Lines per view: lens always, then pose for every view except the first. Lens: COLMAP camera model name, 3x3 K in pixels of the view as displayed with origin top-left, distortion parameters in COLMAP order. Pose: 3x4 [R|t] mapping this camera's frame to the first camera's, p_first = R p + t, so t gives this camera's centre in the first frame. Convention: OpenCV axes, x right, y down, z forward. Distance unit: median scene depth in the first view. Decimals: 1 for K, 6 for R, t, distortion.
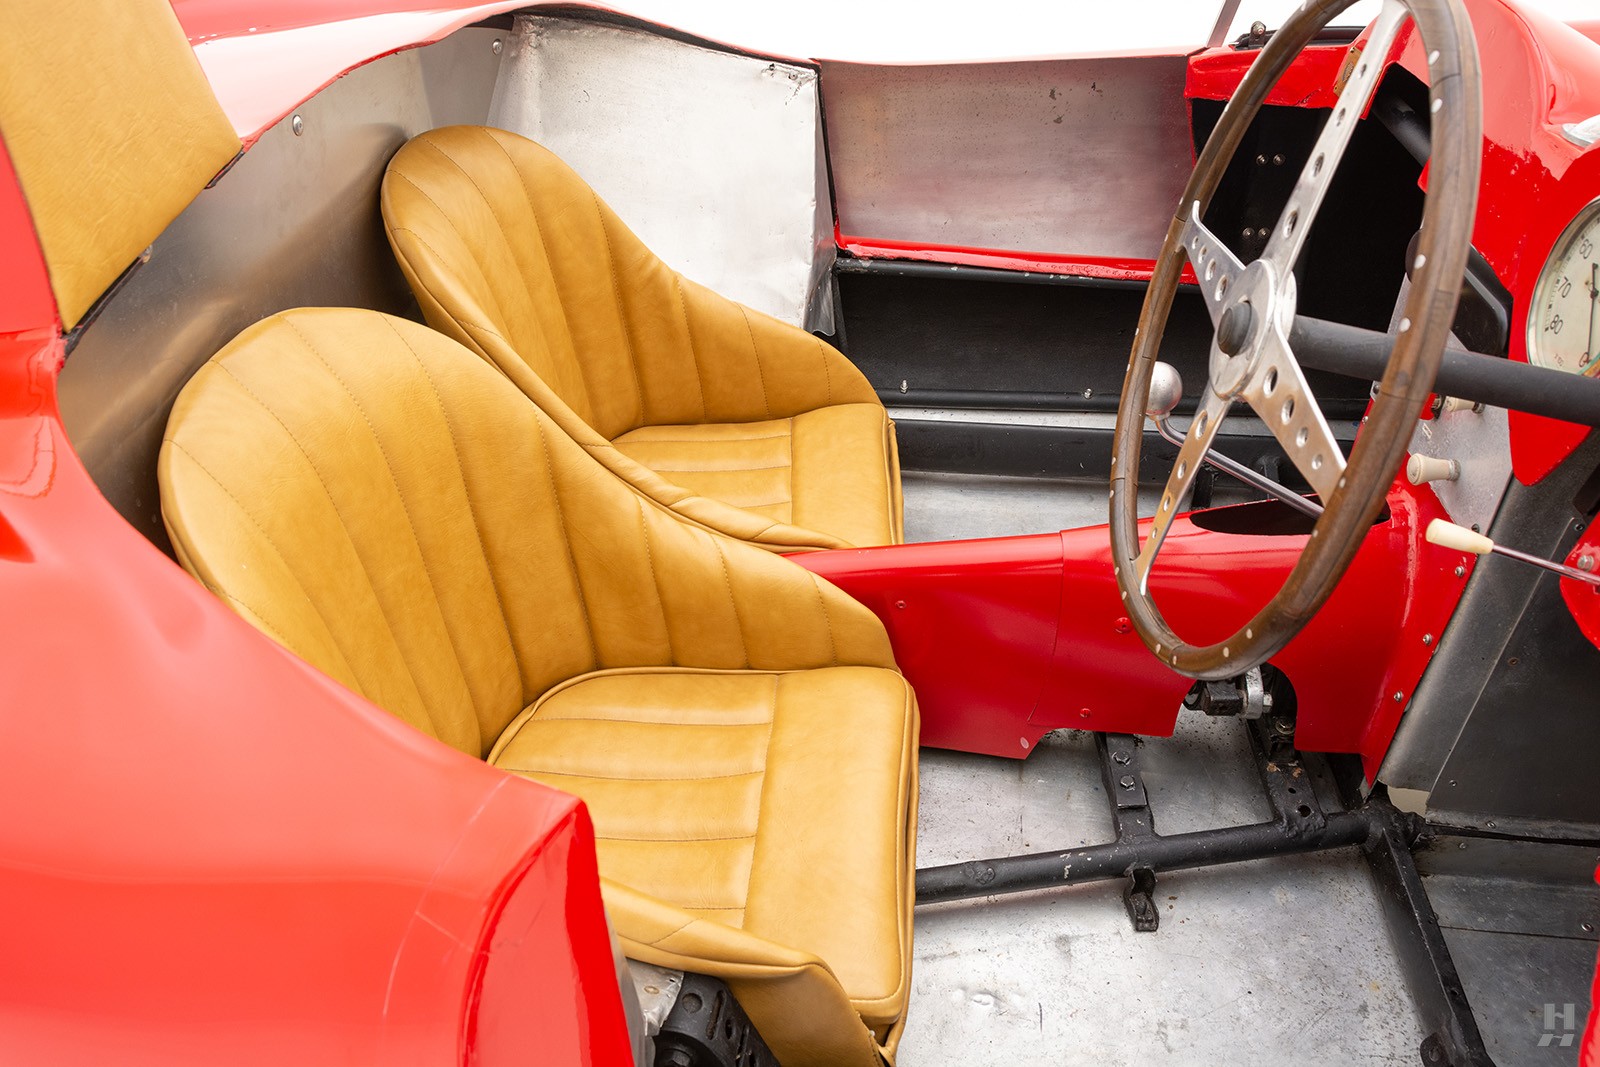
lens RADIAL K [[1200.0, 0, 794.2], [0, 1200.0, 541.0], [0, 0, 1]] dist [0.027207, -0.041385]
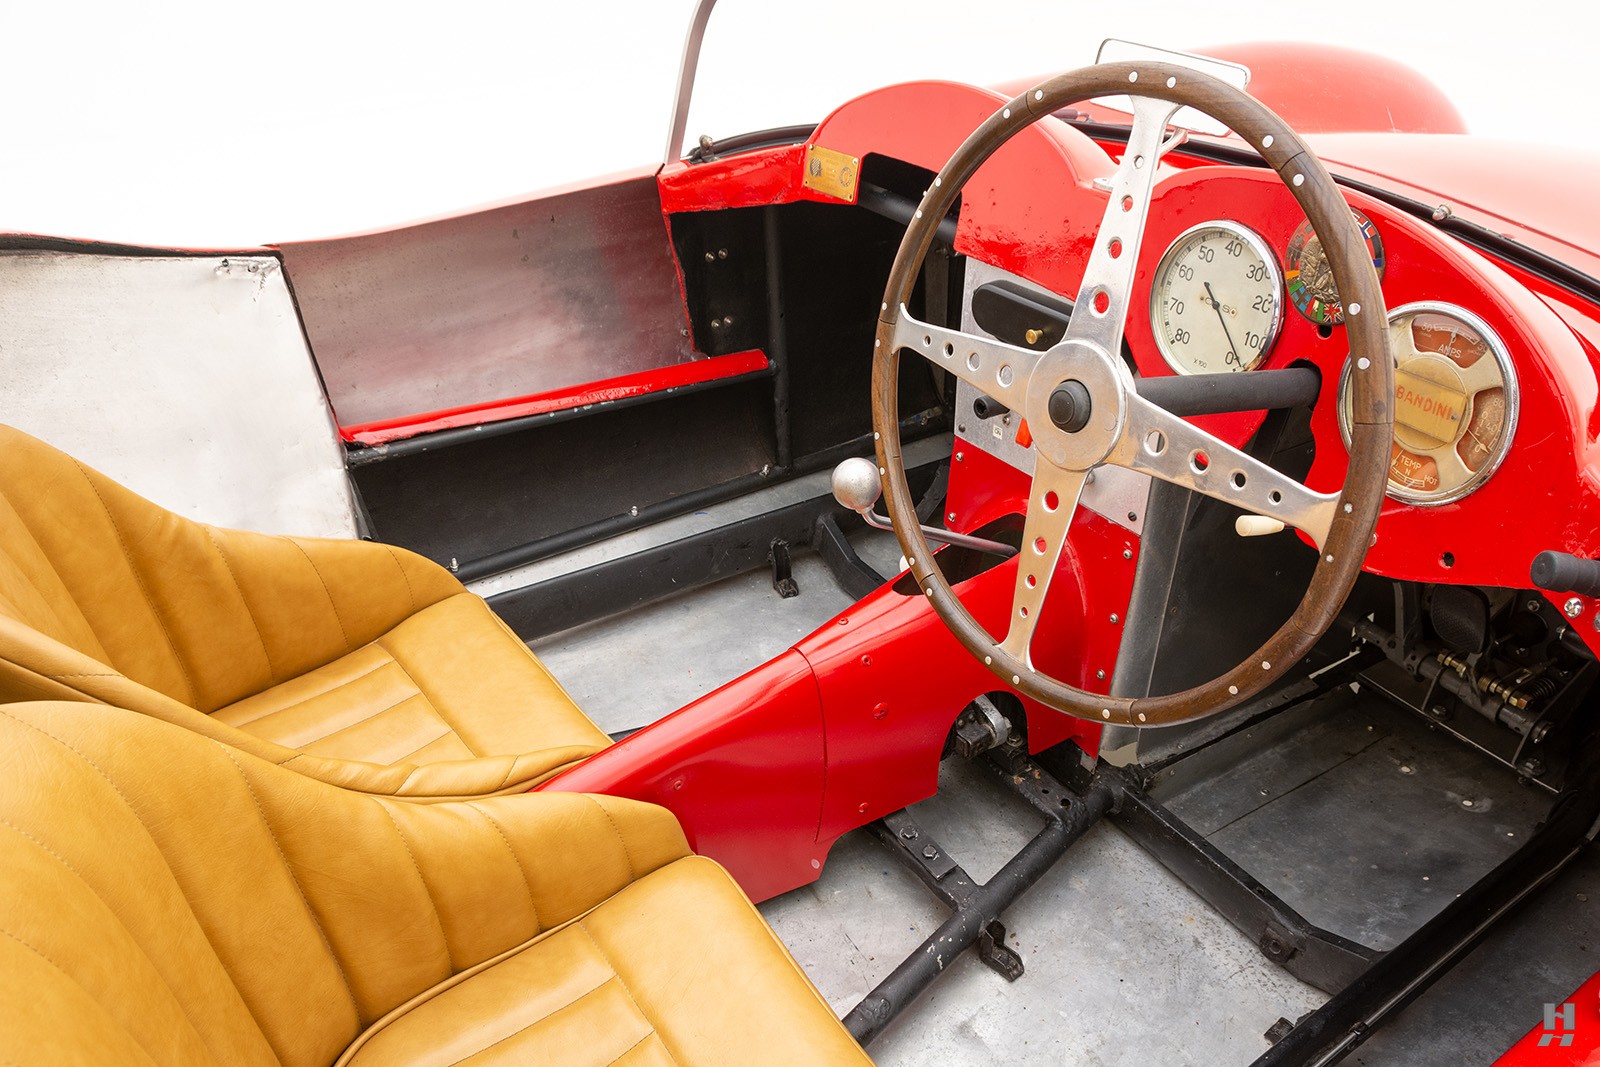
lens RADIAL K [[1200.0, 0, 794.2], [0, 1200.0, 541.0], [0, 0, 1]] dist [0.027207, -0.041385]
pose [[0.788071, -0.315390, 0.528652, -0.252904], [0.358436, 0.933284, 0.022463, -0.103456], [-0.500467, 0.171785, 0.848541, 0.136364]]
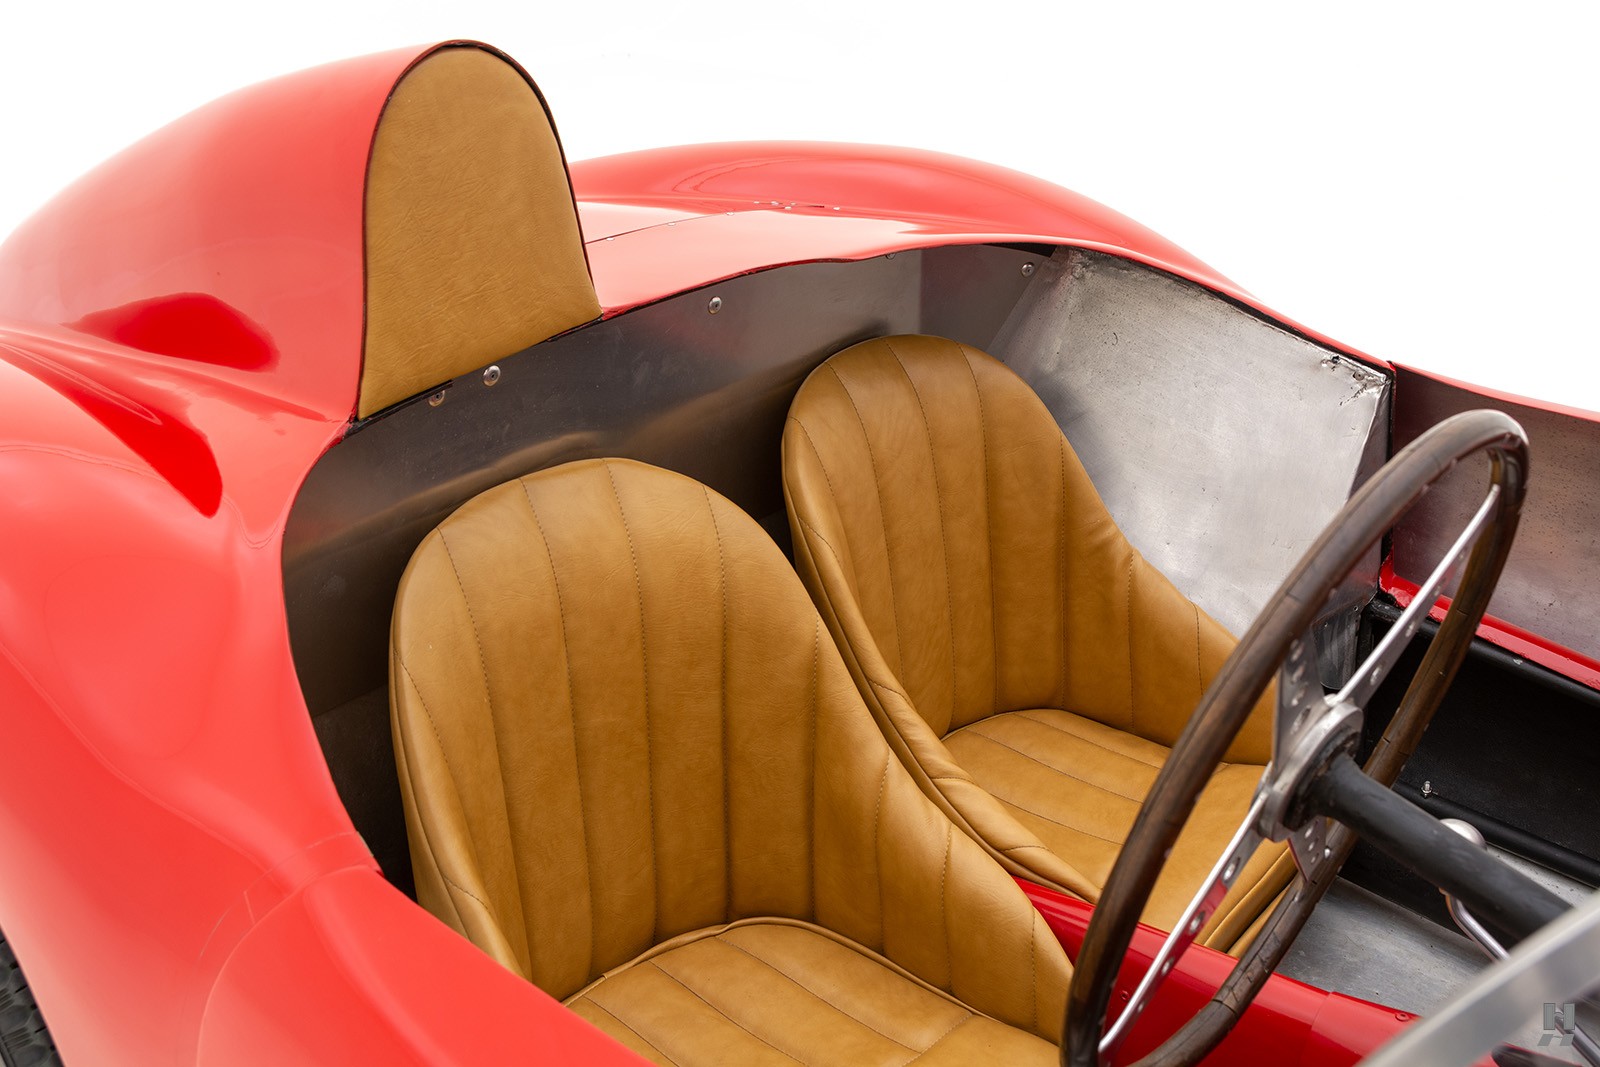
lens RADIAL K [[1685.3, 0, 800.0], [0, 1685.3, 533.5], [0, 0, 1]] dist [-0.043517, 0.006247]
pose [[0.794595, 0.293814, -0.531312, 0.403103], [-0.391762, 0.916671, -0.078976, -0.055419], [0.463834, 0.270901, 0.843487, -0.139781]]
